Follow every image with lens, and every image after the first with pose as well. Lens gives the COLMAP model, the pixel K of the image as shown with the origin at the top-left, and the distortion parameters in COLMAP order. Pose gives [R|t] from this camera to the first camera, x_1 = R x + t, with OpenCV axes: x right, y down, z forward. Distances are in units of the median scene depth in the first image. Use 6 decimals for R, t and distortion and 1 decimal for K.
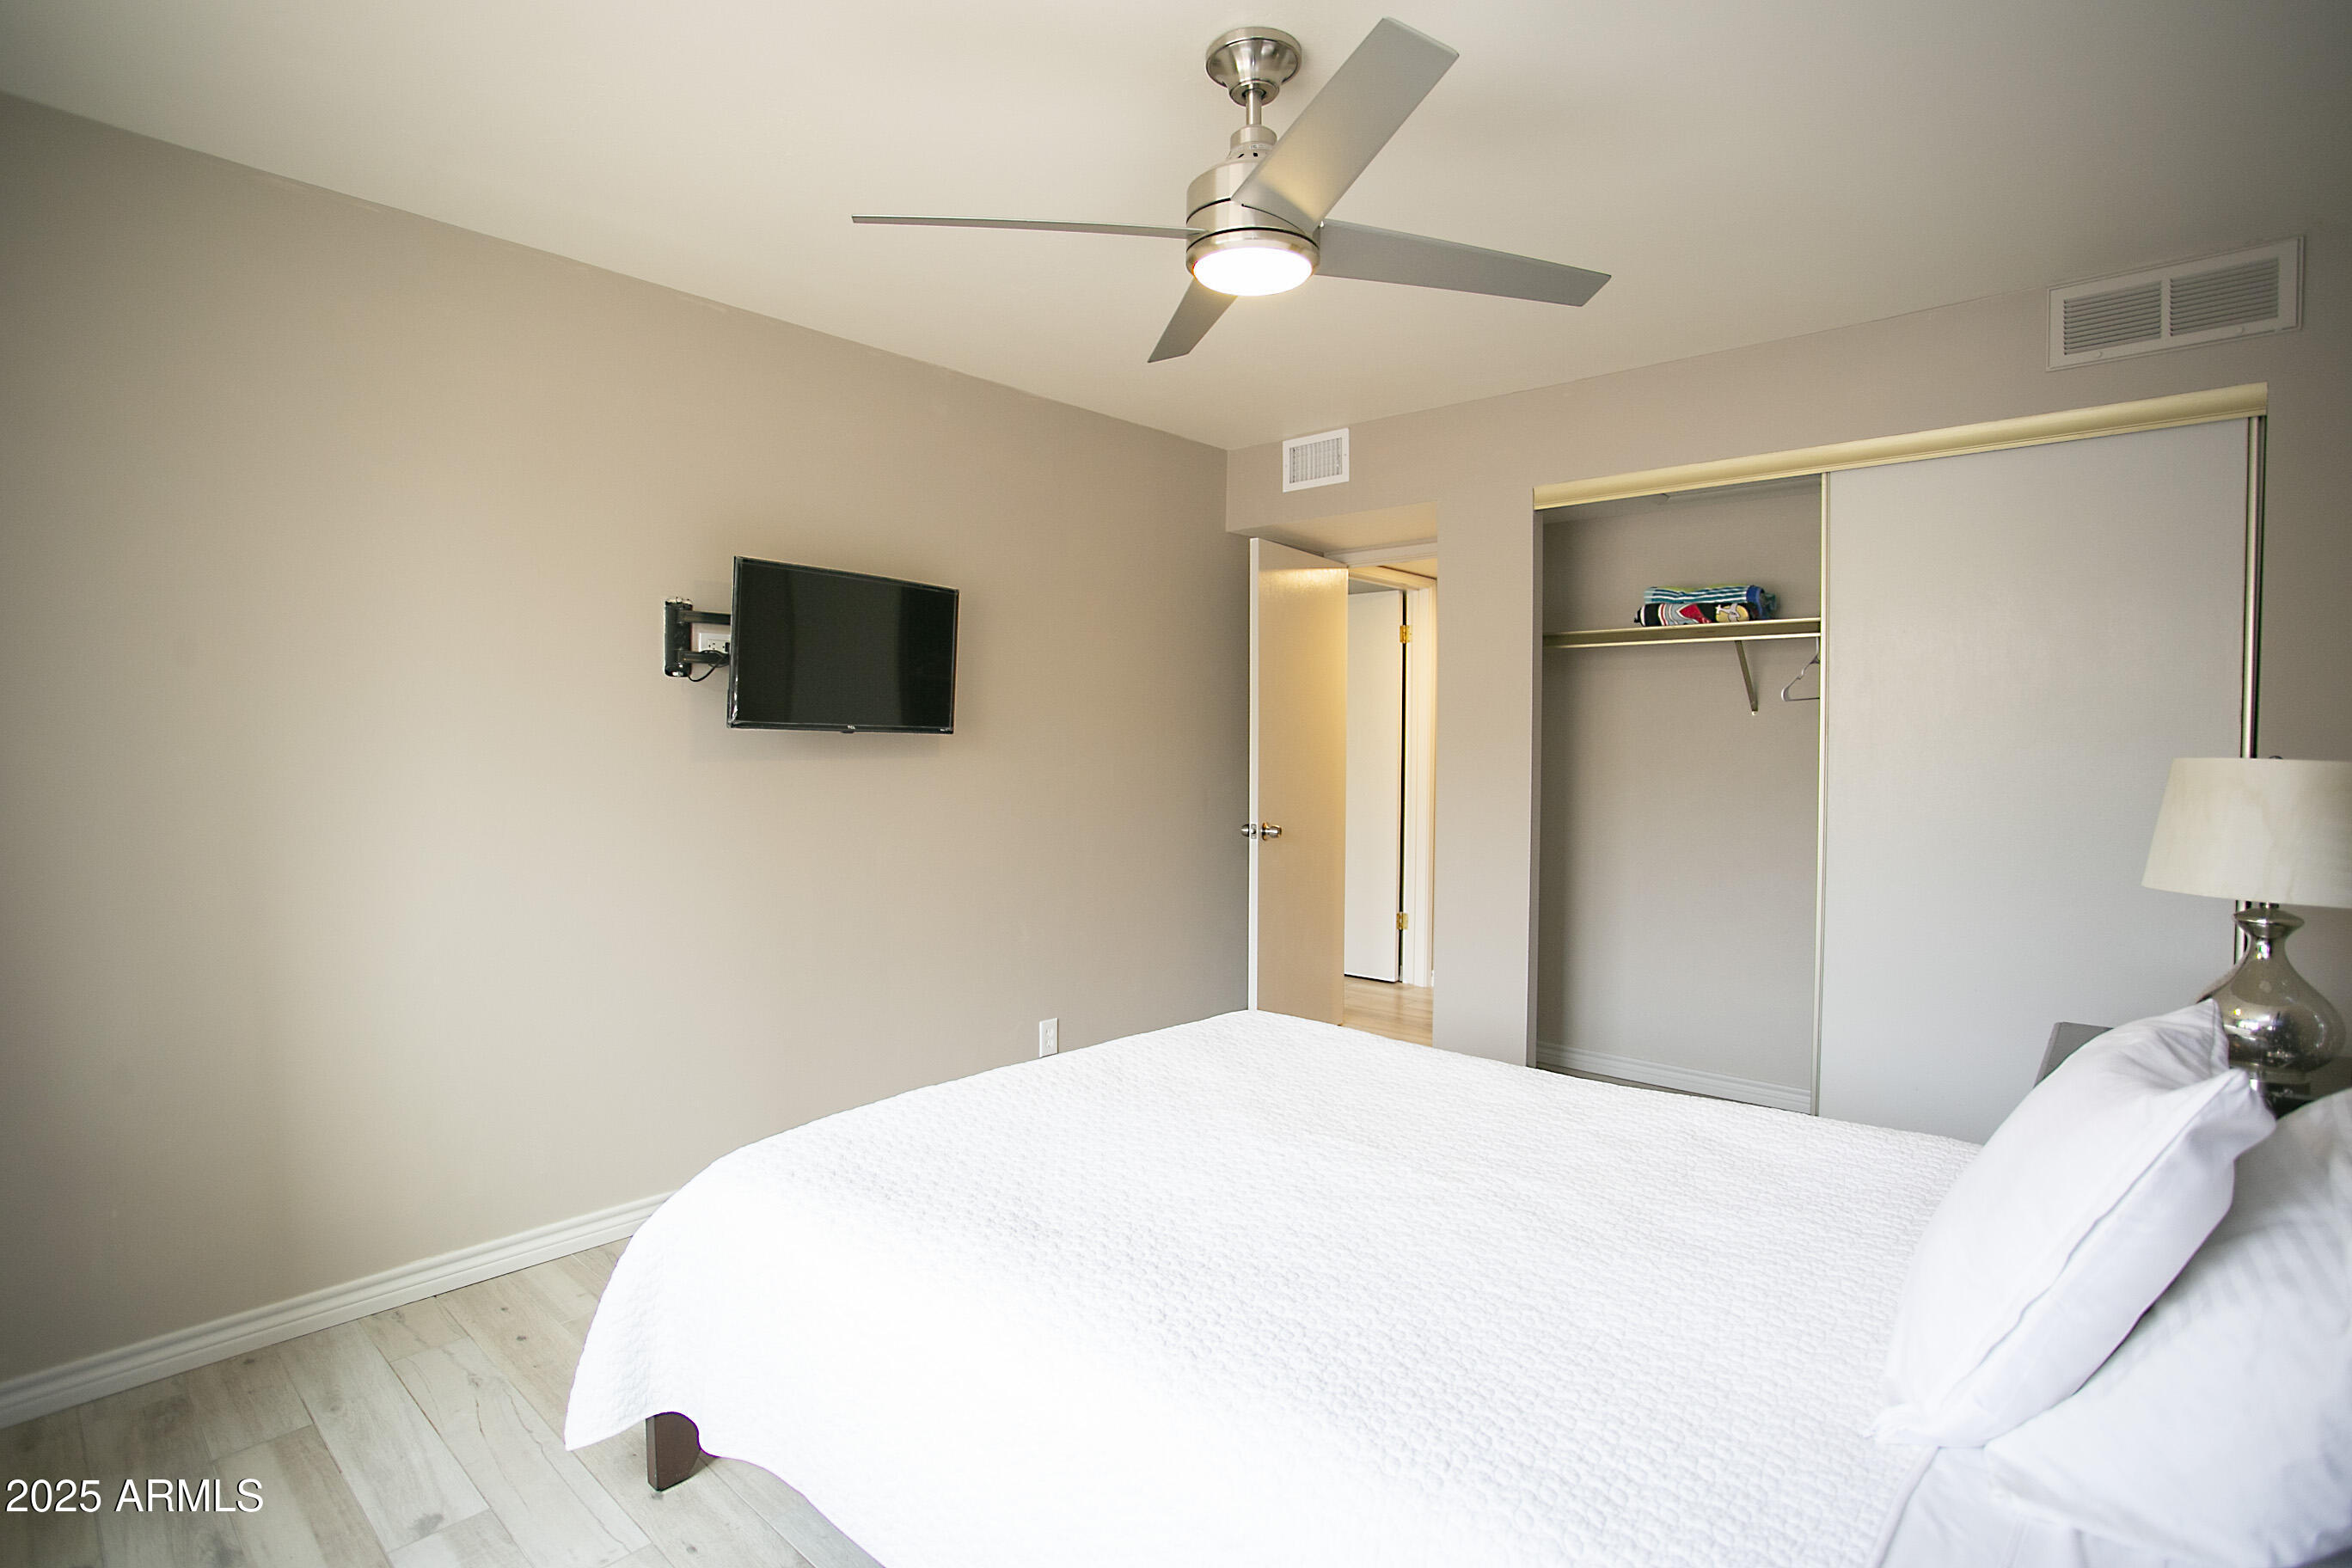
lens RADIAL K [[1146.6, 0, 1156.9], [0, 1146.6, 779.2], [0, 0, 1]] dist [-0.078094, 0.032461]
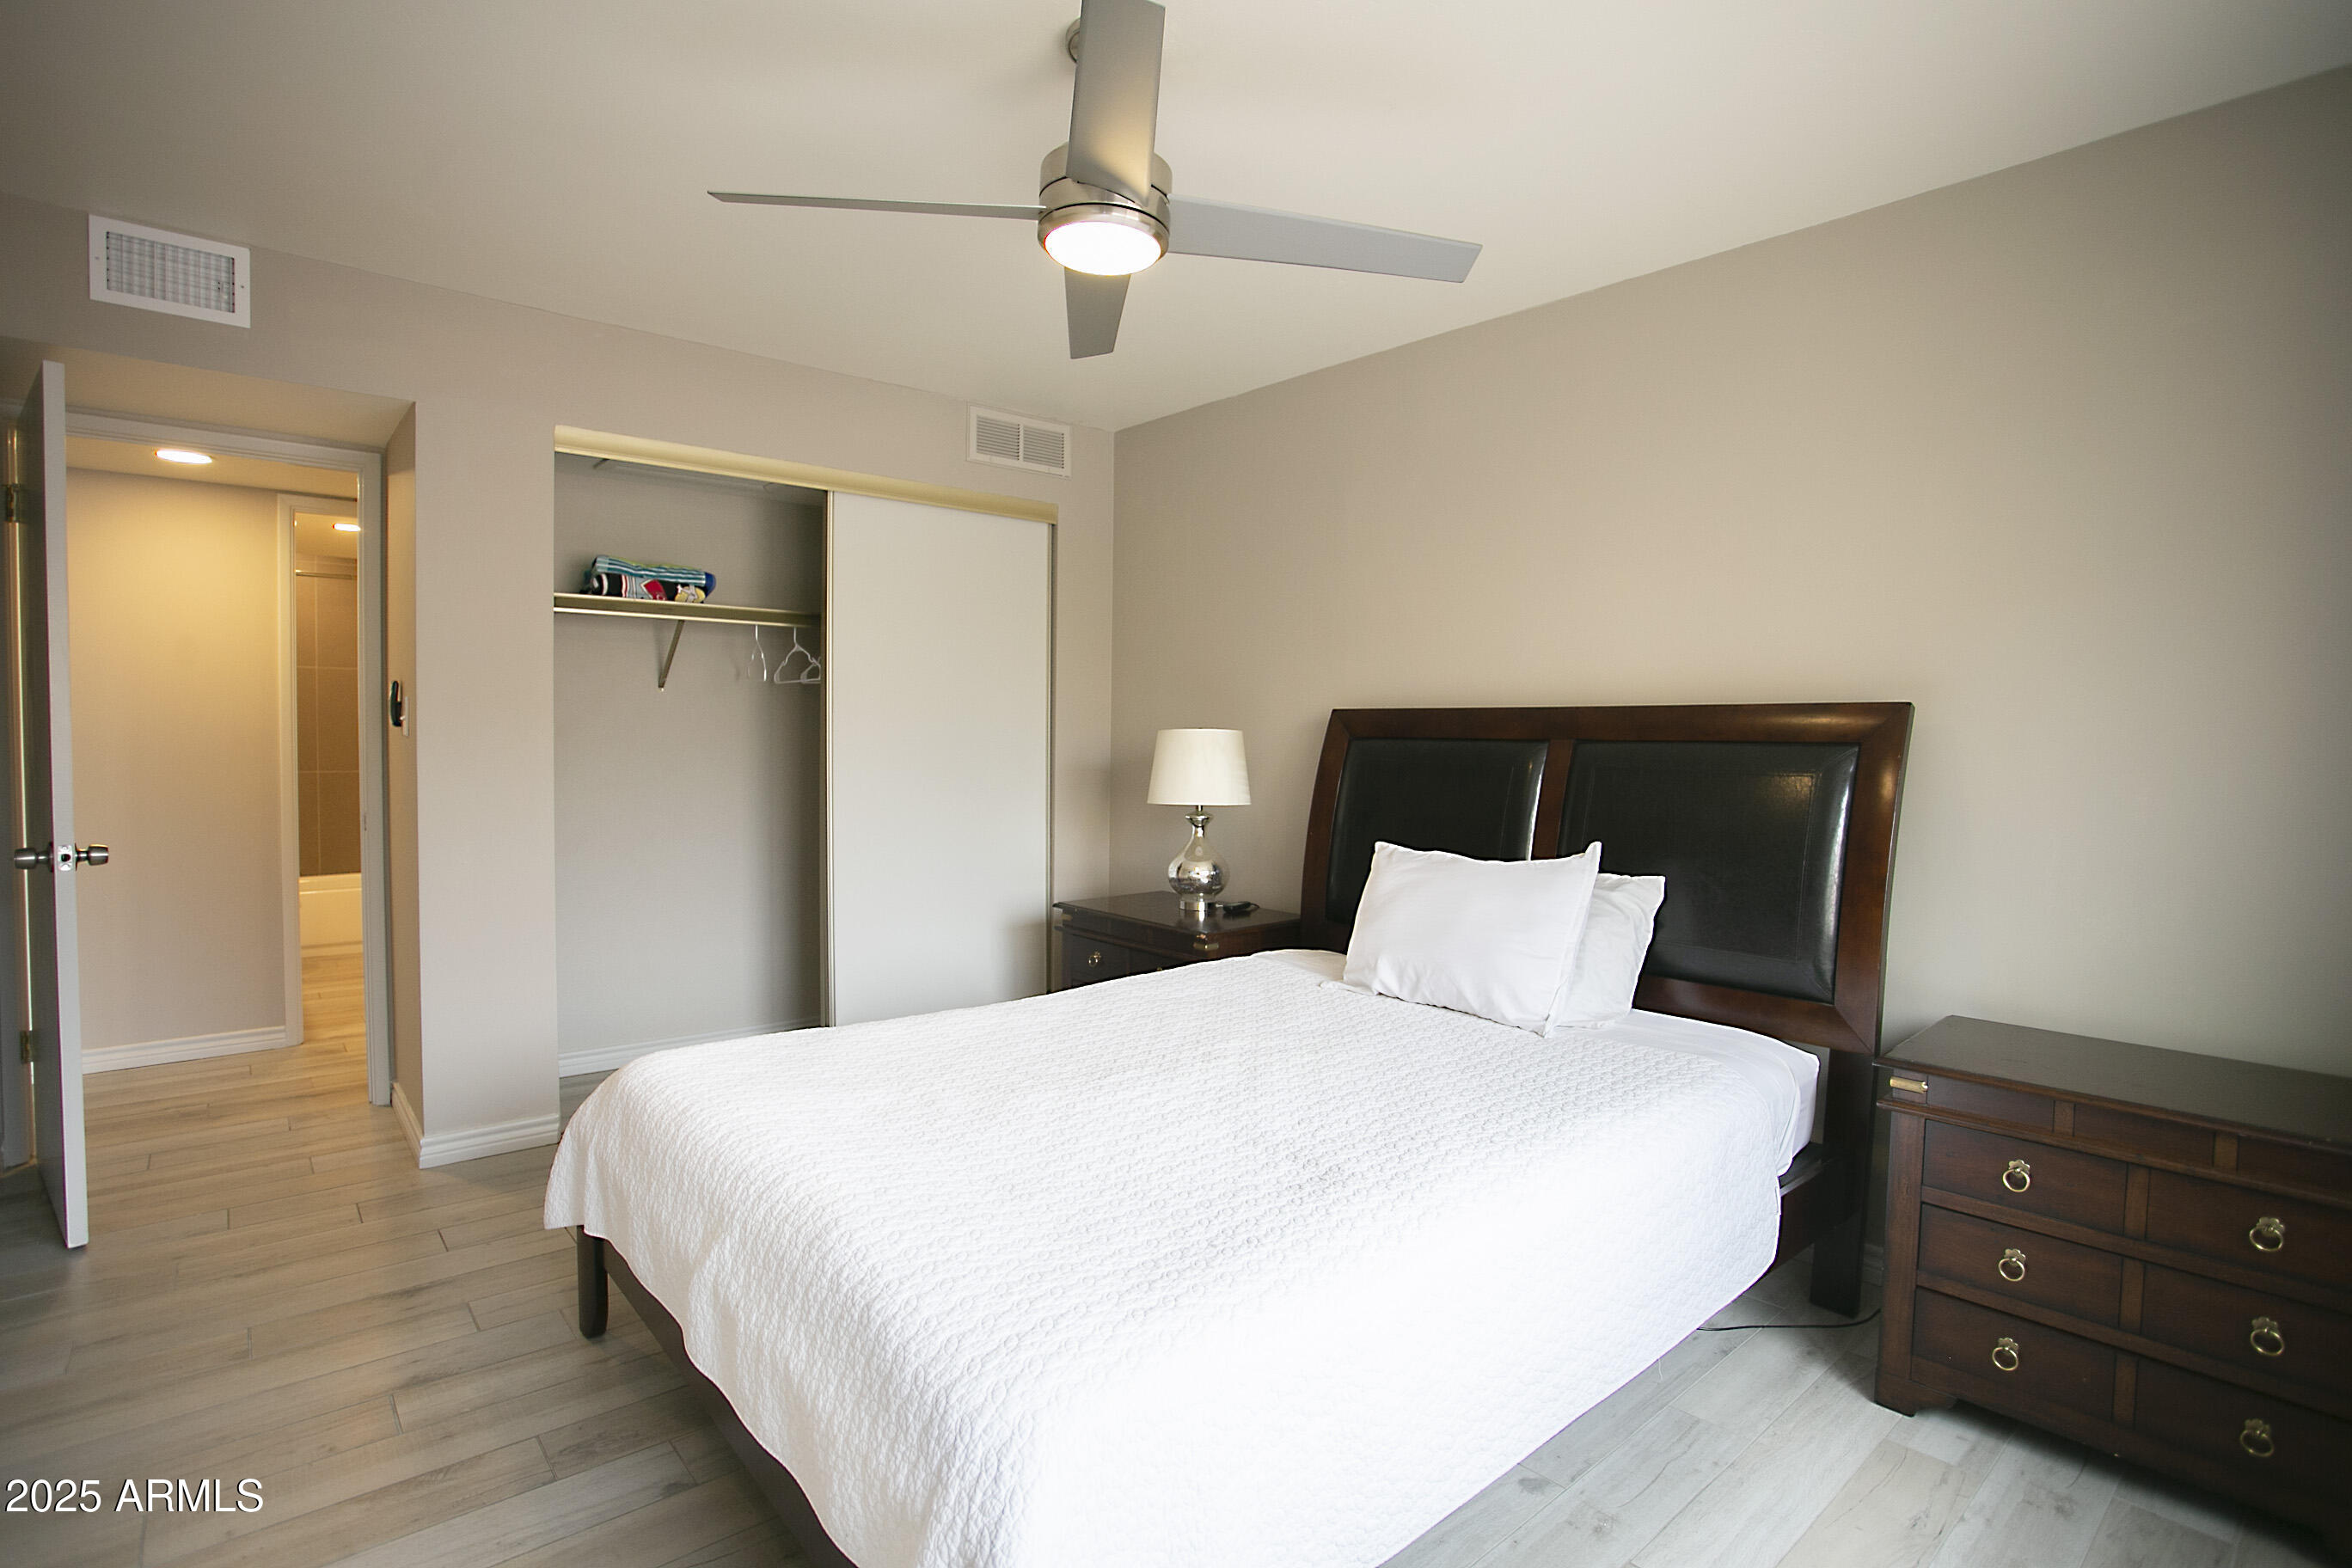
lens RADIAL K [[1146.6, 0, 1156.9], [0, 1146.6, 779.2], [0, 0, 1]] dist [-0.078094, 0.032461]
pose [[0.118409, -0.041407, 0.992101, -0.480673], [0.022896, 0.998978, 0.038962, -0.006038], [-0.992701, 0.018102, 0.119236, 0.433622]]
